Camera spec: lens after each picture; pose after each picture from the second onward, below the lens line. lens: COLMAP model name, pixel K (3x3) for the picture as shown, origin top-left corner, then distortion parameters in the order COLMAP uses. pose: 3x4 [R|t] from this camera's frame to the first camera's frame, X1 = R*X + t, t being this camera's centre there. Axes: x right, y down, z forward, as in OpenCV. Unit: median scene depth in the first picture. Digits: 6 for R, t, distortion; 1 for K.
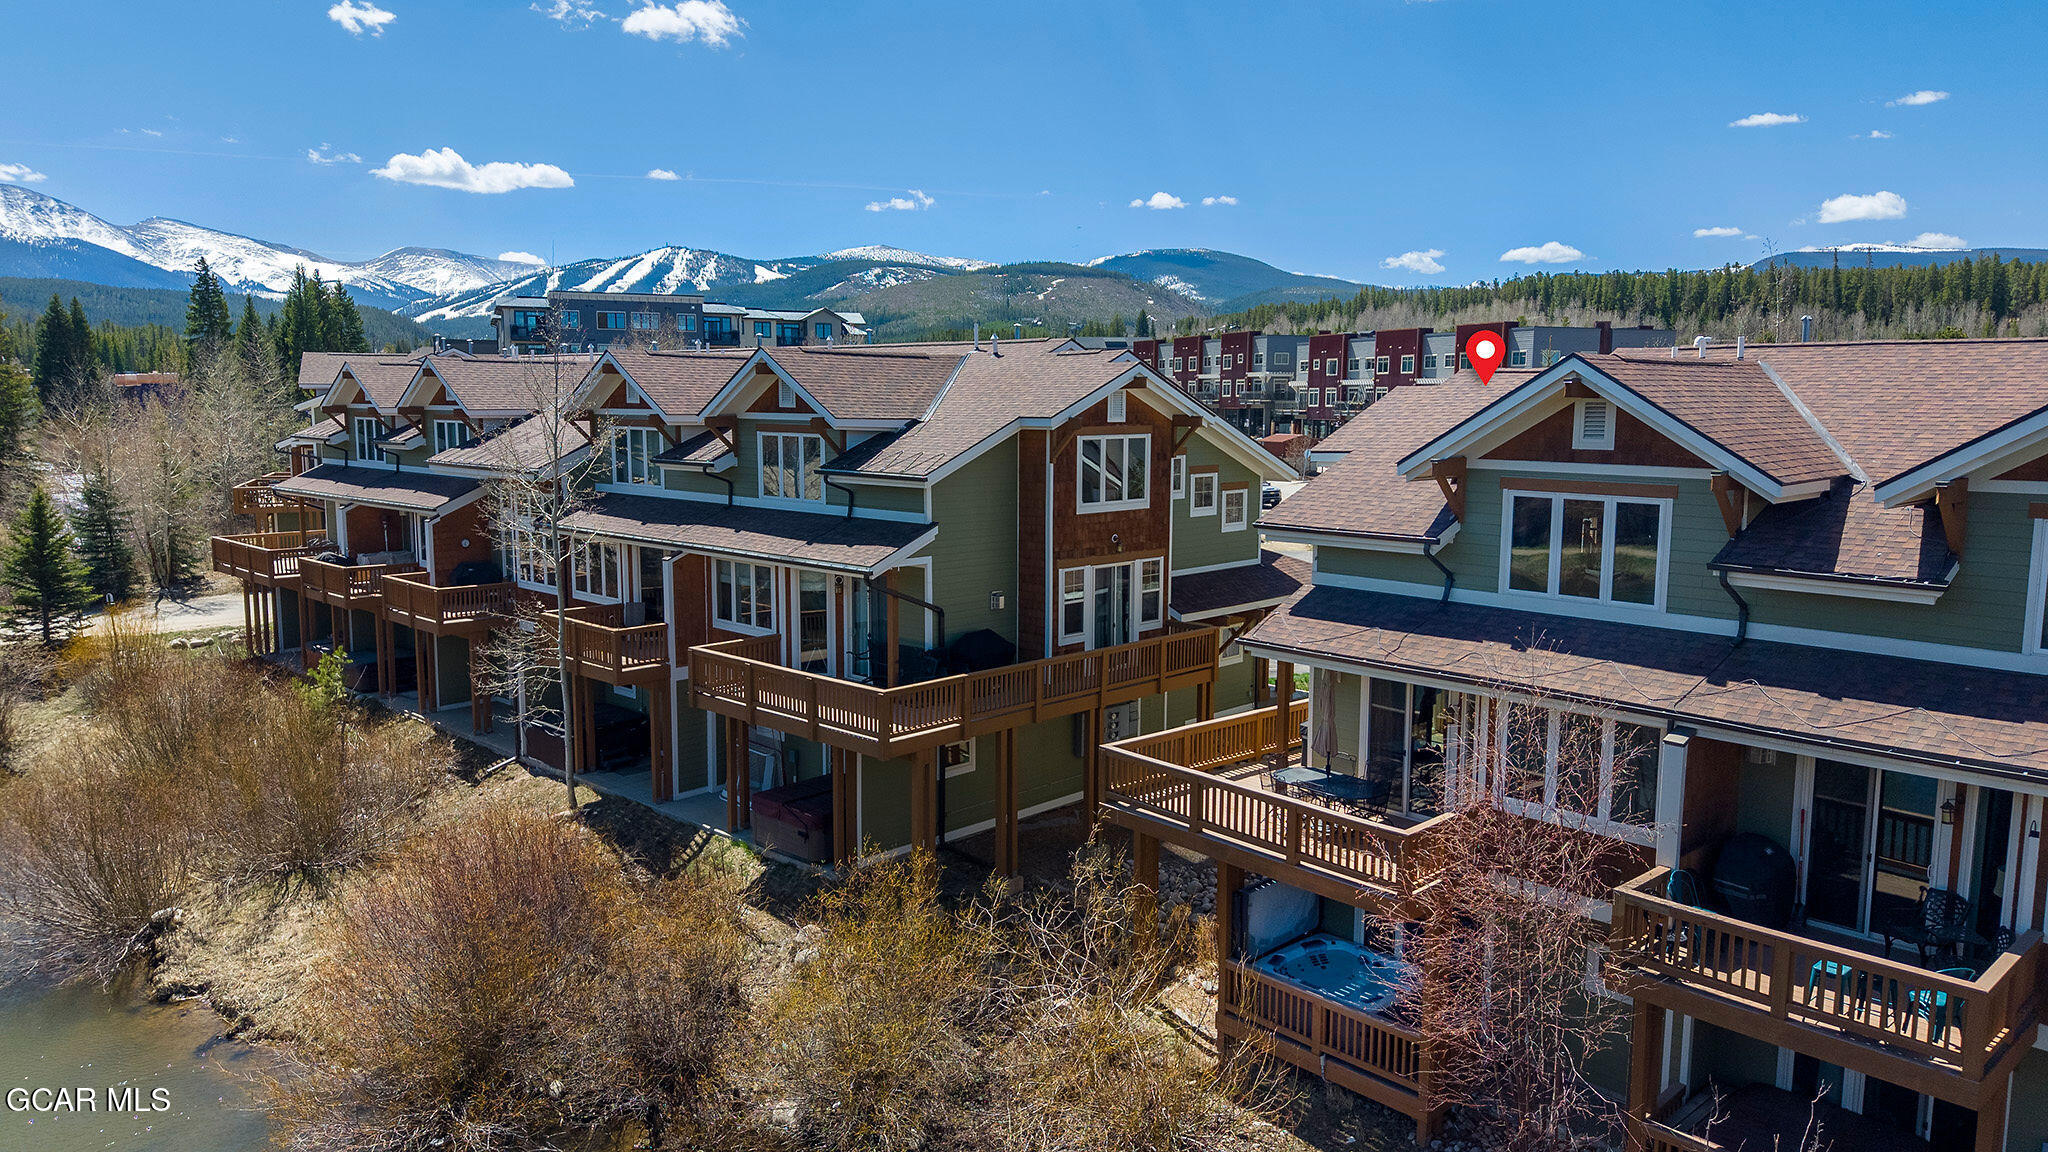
lens RADIAL K [[1411.4, 0, 1054.3], [0, 1411.4, 578.4], [0, 0, 1]] dist [-0.005356, -0.003565]
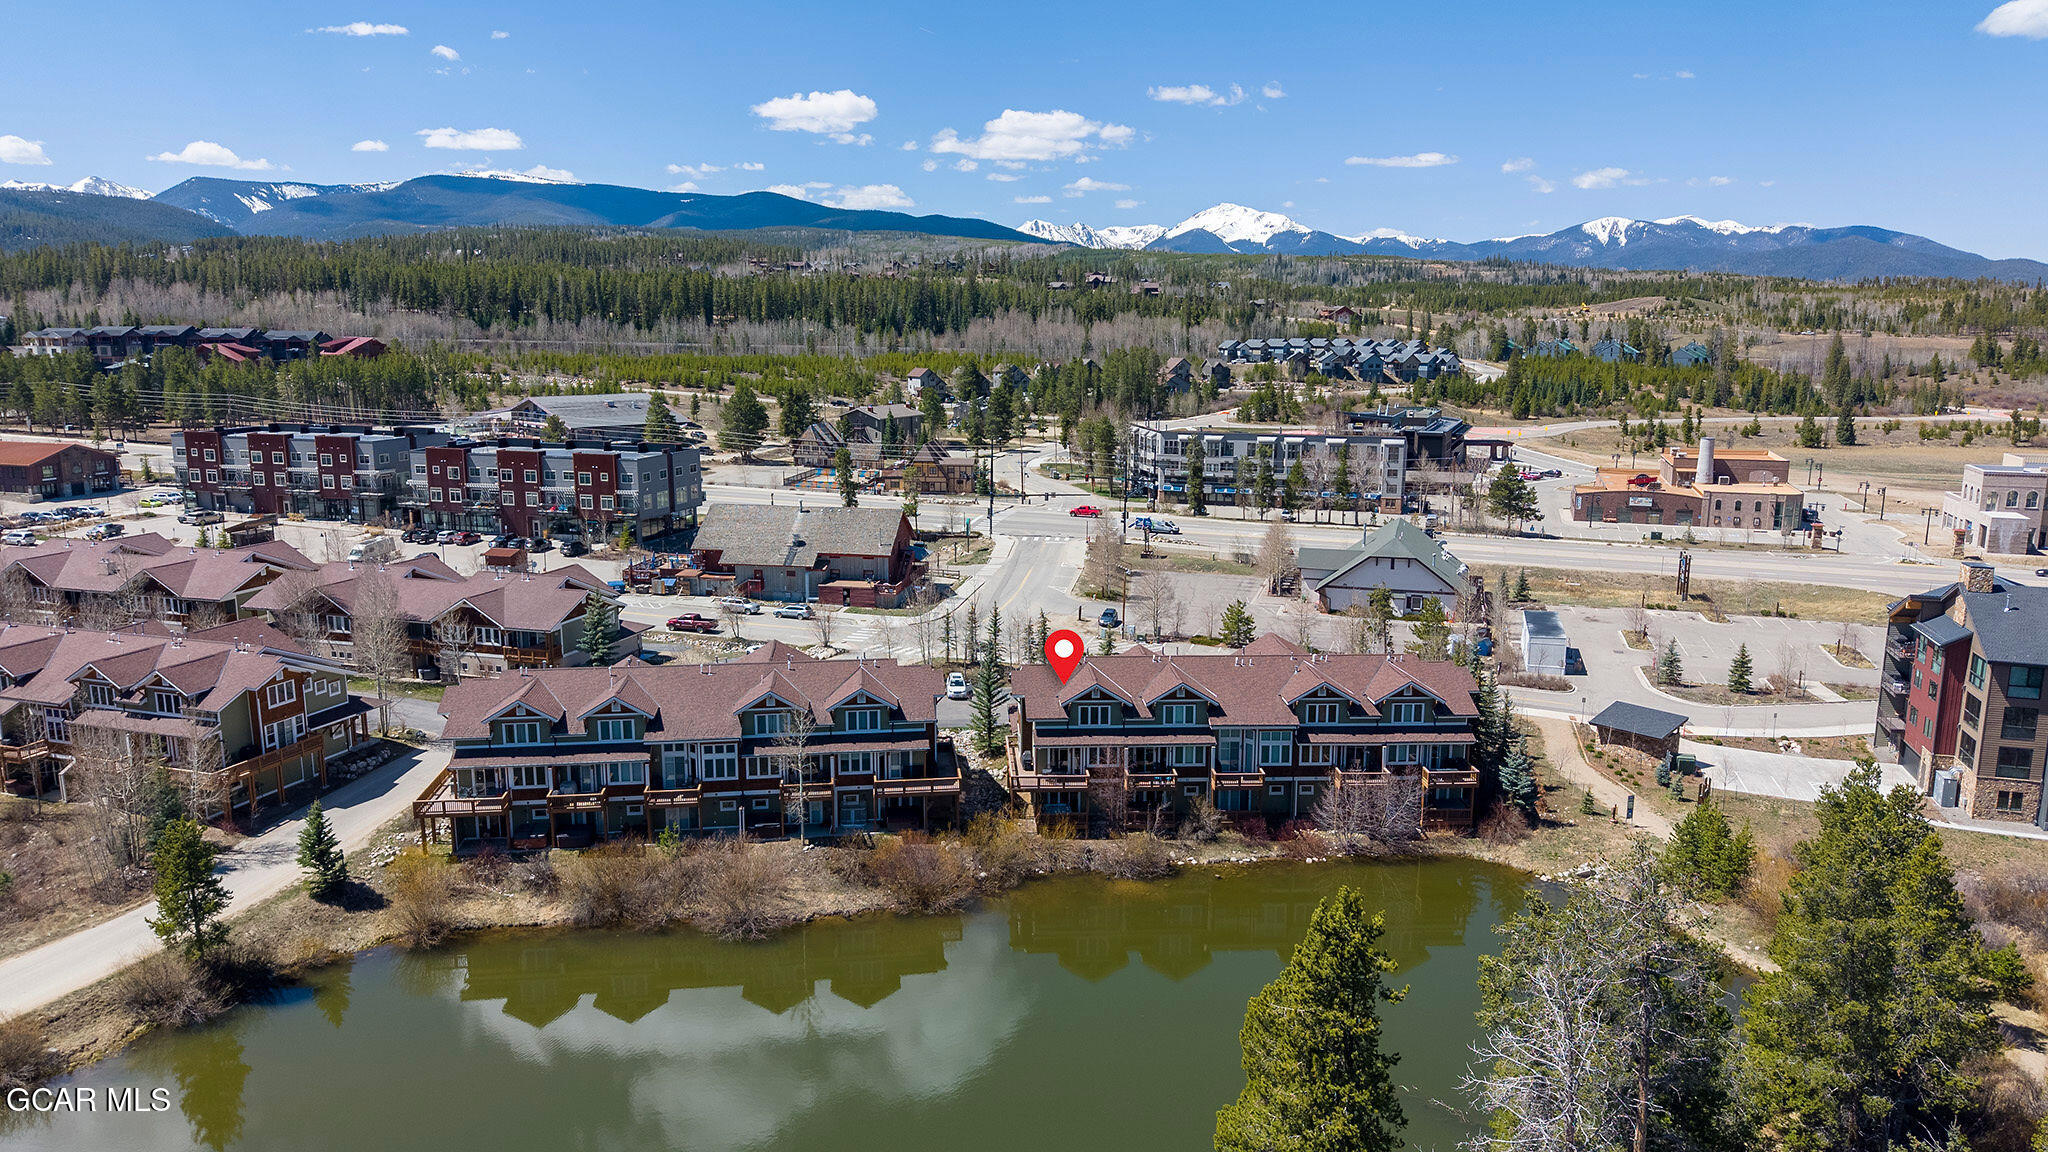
lens RADIAL K [[1462.5, 0, 1024.0], [0, 1462.5, 576.0], [0, 0, 1]] dist [0.023820, -0.035557]
pose [[0.618035, -0.165333, 0.768568, -3.880563], [0.095275, 0.986182, 0.135531, -1.293537], [-0.780356, -0.010538, 0.625247, -2.216324]]
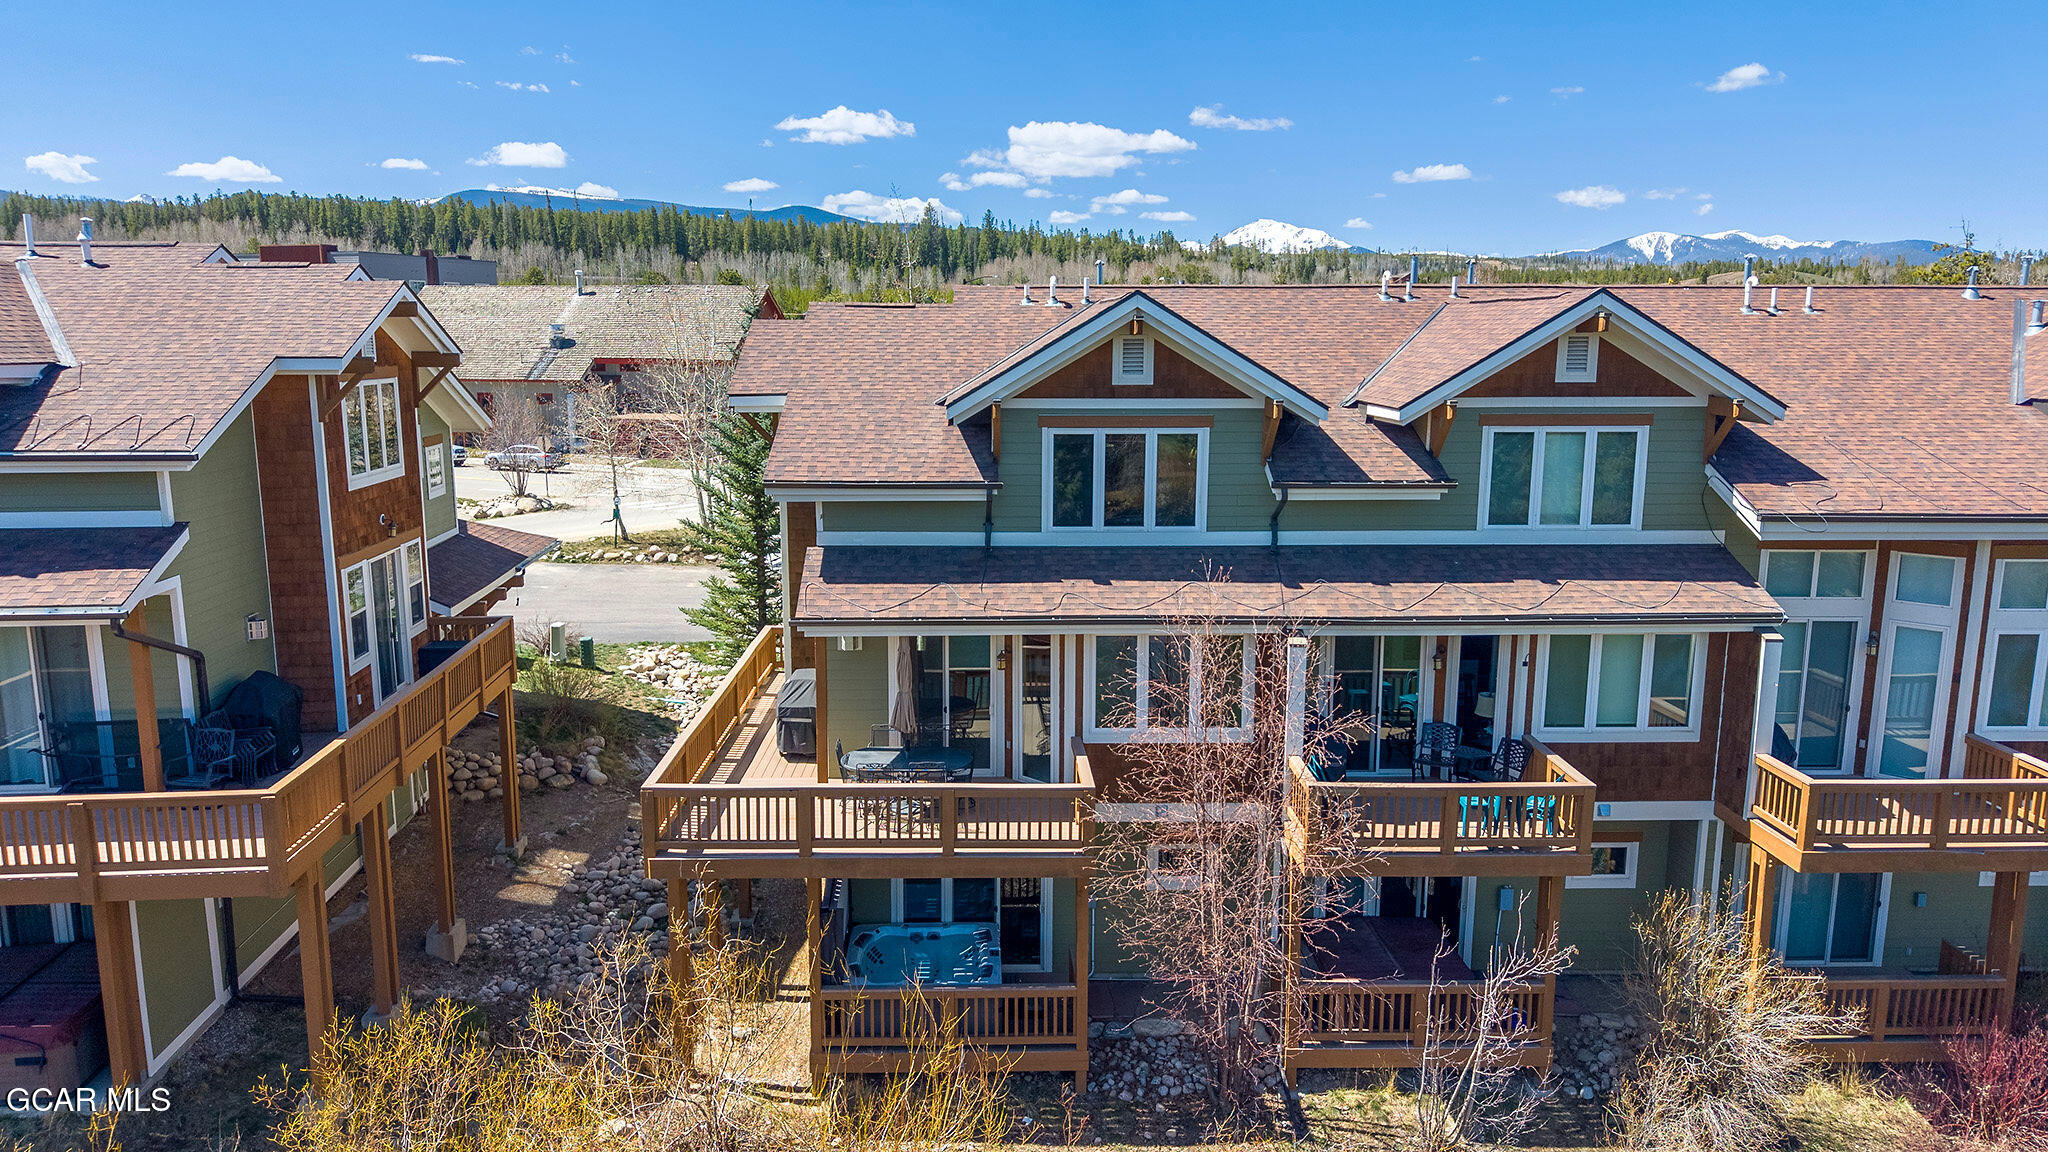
lens RADIAL K [[1306.9, 0, 1024.0], [0, 1306.9, 576.0], [0, 0, 1]] dist [0.070834, -0.075367]
pose [[0.643927, -0.141396, 0.751908, -0.401993], [0.096330, 0.989937, 0.103660, -0.056542], [-0.758998, 0.005682, 0.651068, 0.406761]]
